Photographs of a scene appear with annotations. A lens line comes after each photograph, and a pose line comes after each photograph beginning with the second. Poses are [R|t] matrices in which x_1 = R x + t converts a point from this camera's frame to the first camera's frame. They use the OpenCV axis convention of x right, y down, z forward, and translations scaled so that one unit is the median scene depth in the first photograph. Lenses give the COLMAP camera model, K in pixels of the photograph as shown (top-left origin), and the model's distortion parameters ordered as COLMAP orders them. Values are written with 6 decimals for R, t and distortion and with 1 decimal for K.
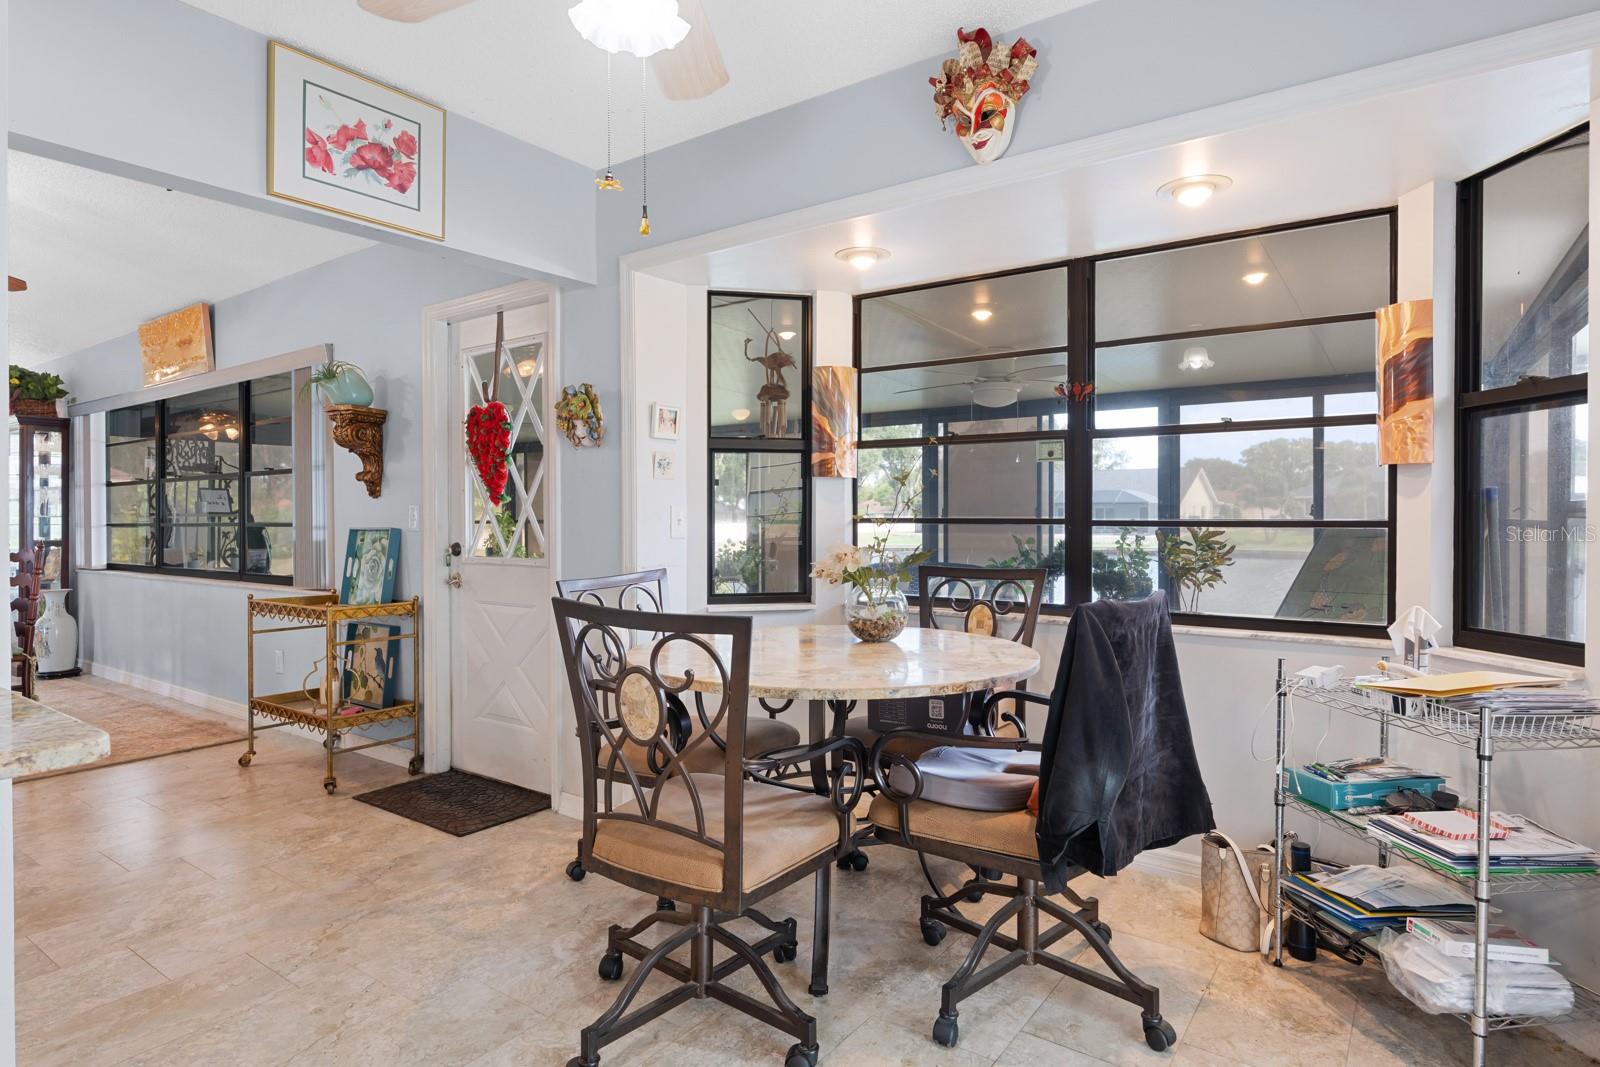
lens RADIAL K [[895.7, 0, 799.8], [0, 895.7, 517.8], [0, 0, 1]] dist [-0.005281, 0.001310]
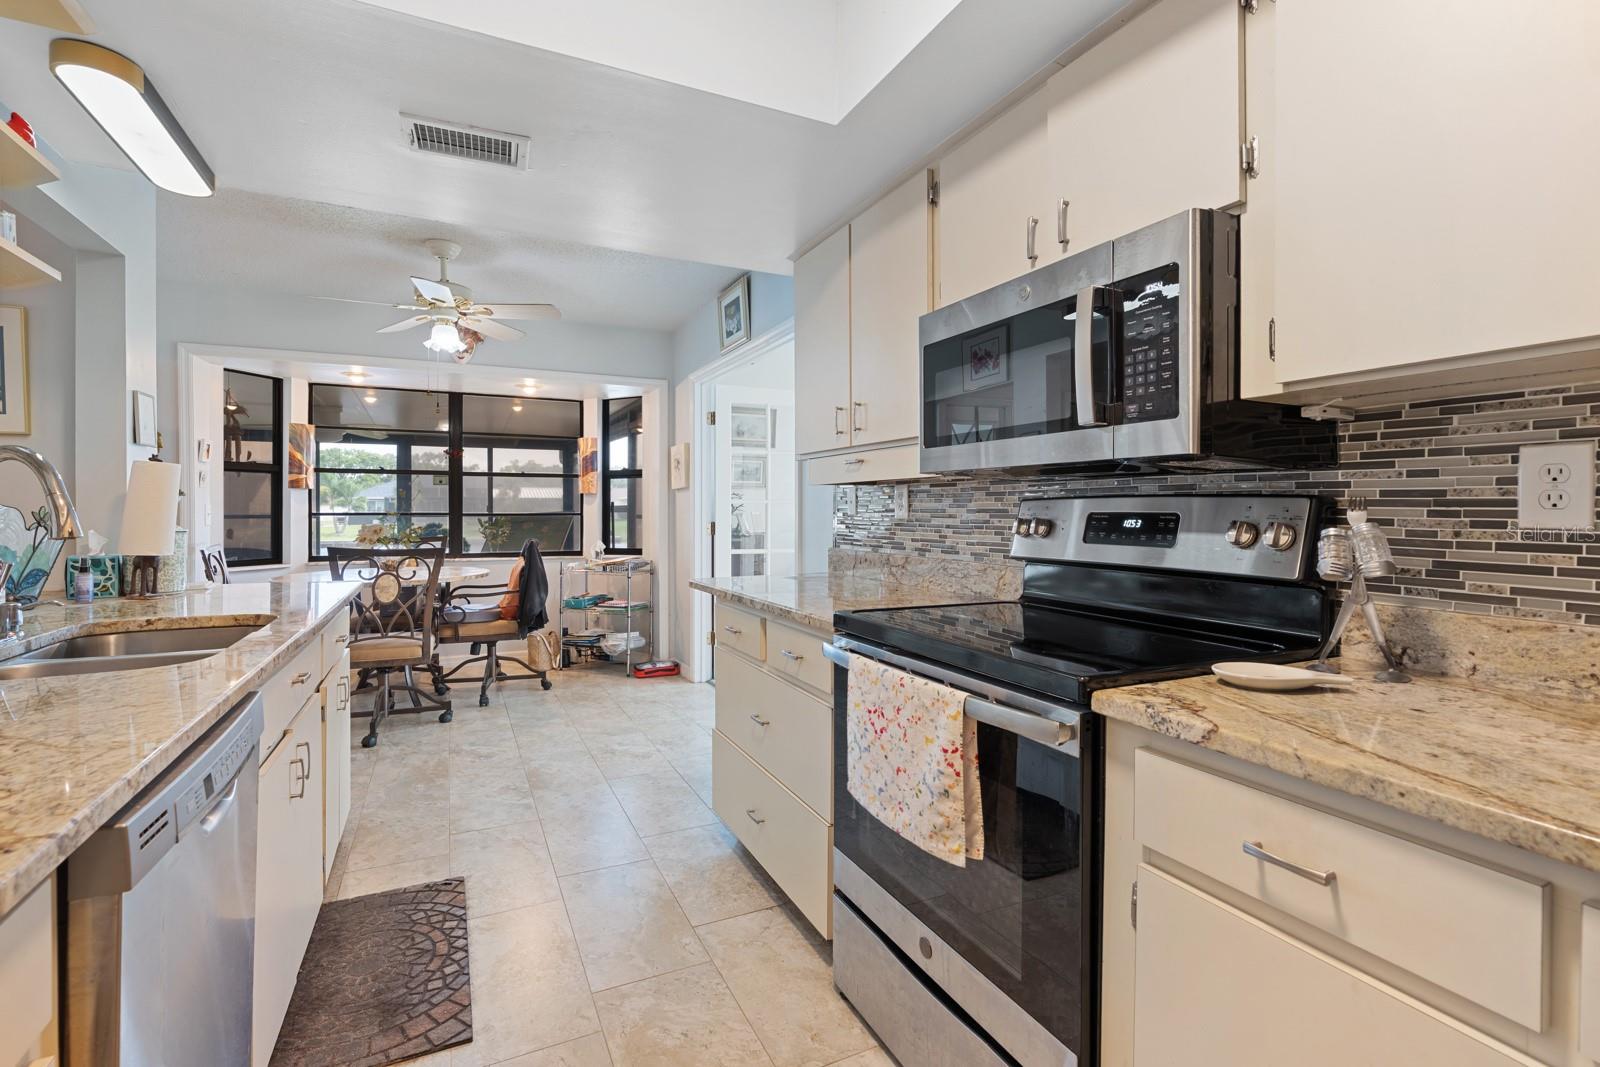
lens RADIAL K [[723.8, 0, 811.4], [0, 723.8, 510.0], [0, 0, 1]] dist [-0.010446, 0.003868]
pose [[0.459569, 0.001776, 0.888140, -1.081220], [0.000665, 0.999997, -0.002343, -0.000401], [-0.888142, 0.001668, 0.459567, -0.724616]]
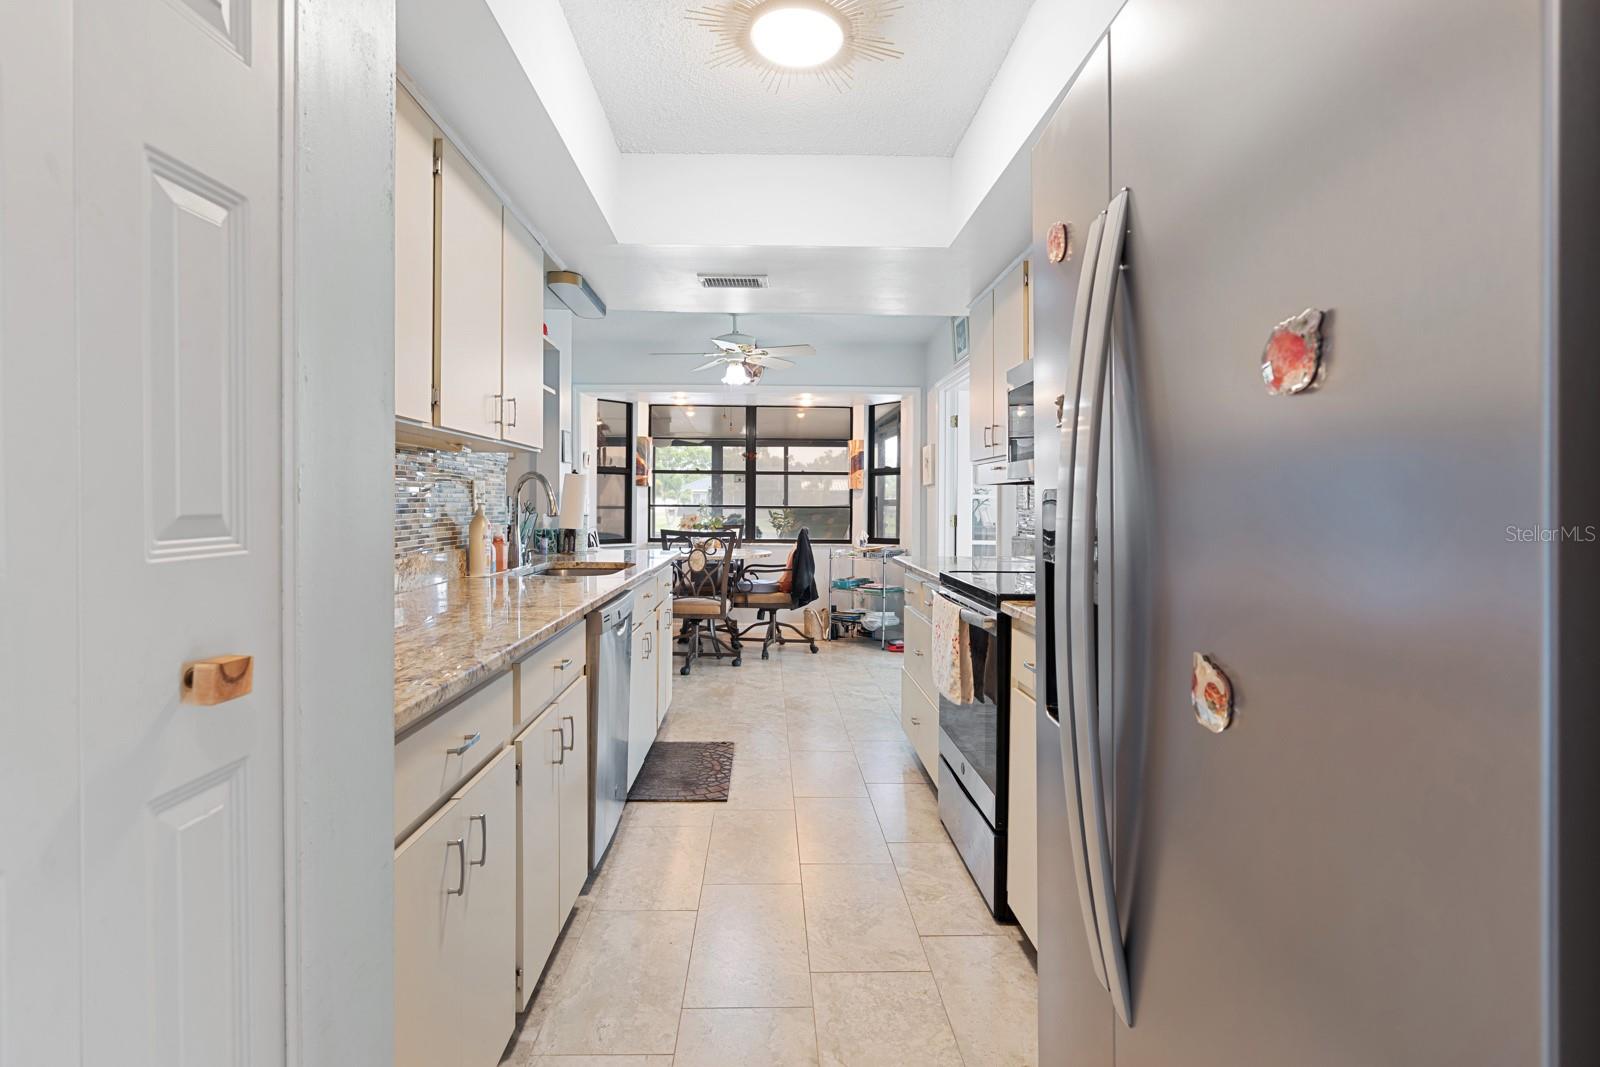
lens RADIAL K [[837.1, 0, 800.5], [0, 837.1, 496.4], [0, 0, 1]] dist [-0.000414, -0.000020]
pose [[0.785279, 0.010780, 0.619048, -1.394259], [-0.005630, 0.999931, -0.010272, -0.000199], [-0.619117, 0.004581, 0.785286, -1.293794]]
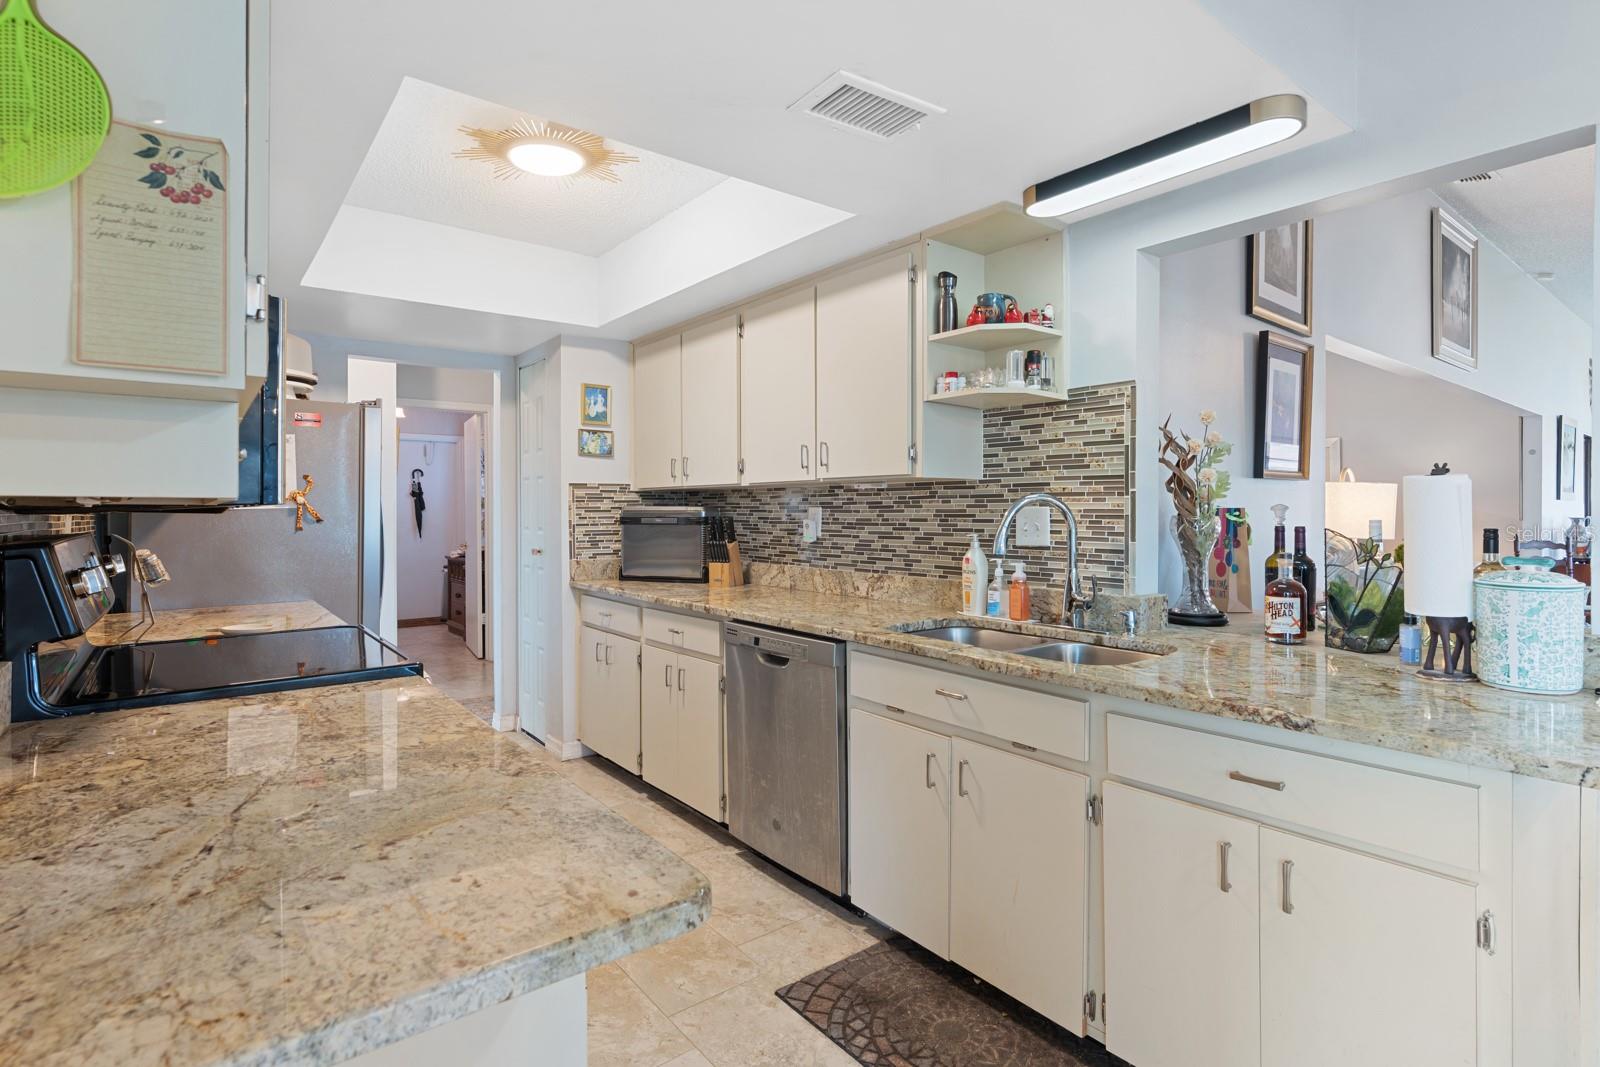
lens RADIAL K [[797.0, 0, 795.2], [0, 797.0, 518.2], [0, 0, 1]] dist [-0.004158, -0.000609]
pose [[-0.287544, 0.015189, -0.957647, 0.163019], [0.004531, 0.999885, 0.014499, -0.036783], [0.957757, -0.000170, -0.287579, 0.120663]]
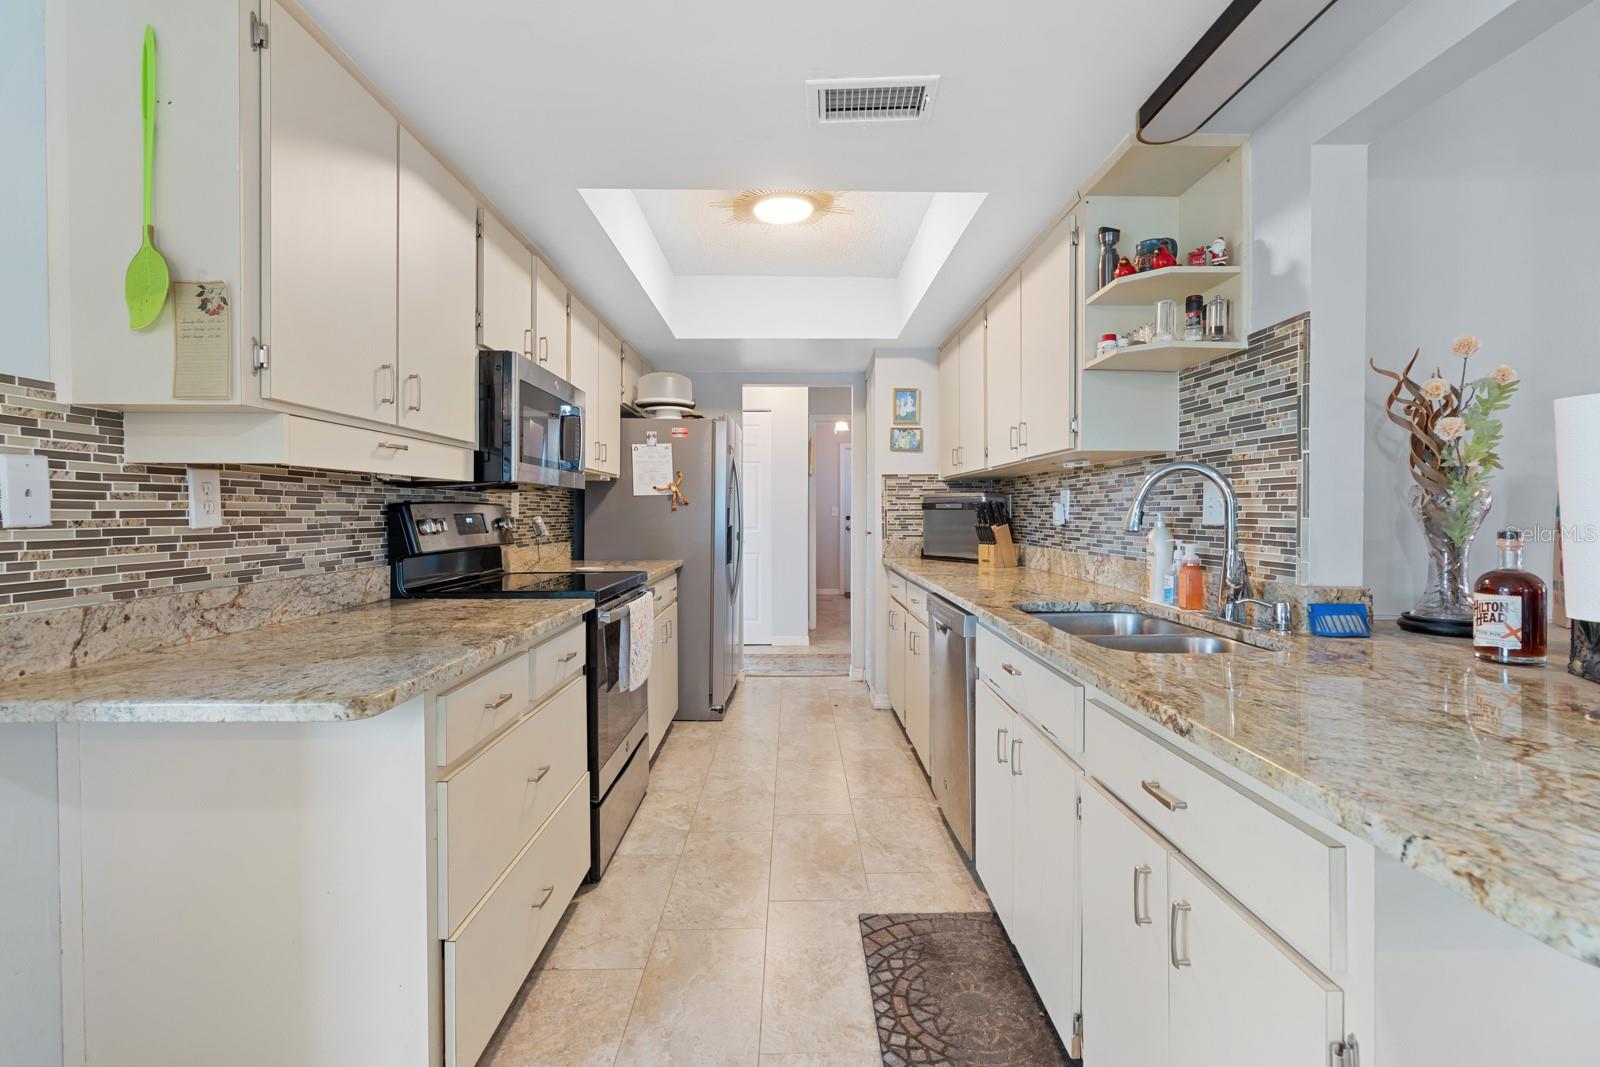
lens RADIAL K [[723.8, 0, 796.4], [0, 723.8, 523.2], [0, 0, 1]] dist [-0.010446, 0.003868]
pose [[-0.807011, 0.015082, -0.590344, -0.075262], [0.005079, 0.999814, 0.018600, -0.002576], [0.590515, 0.012011, -0.806937, 0.501378]]
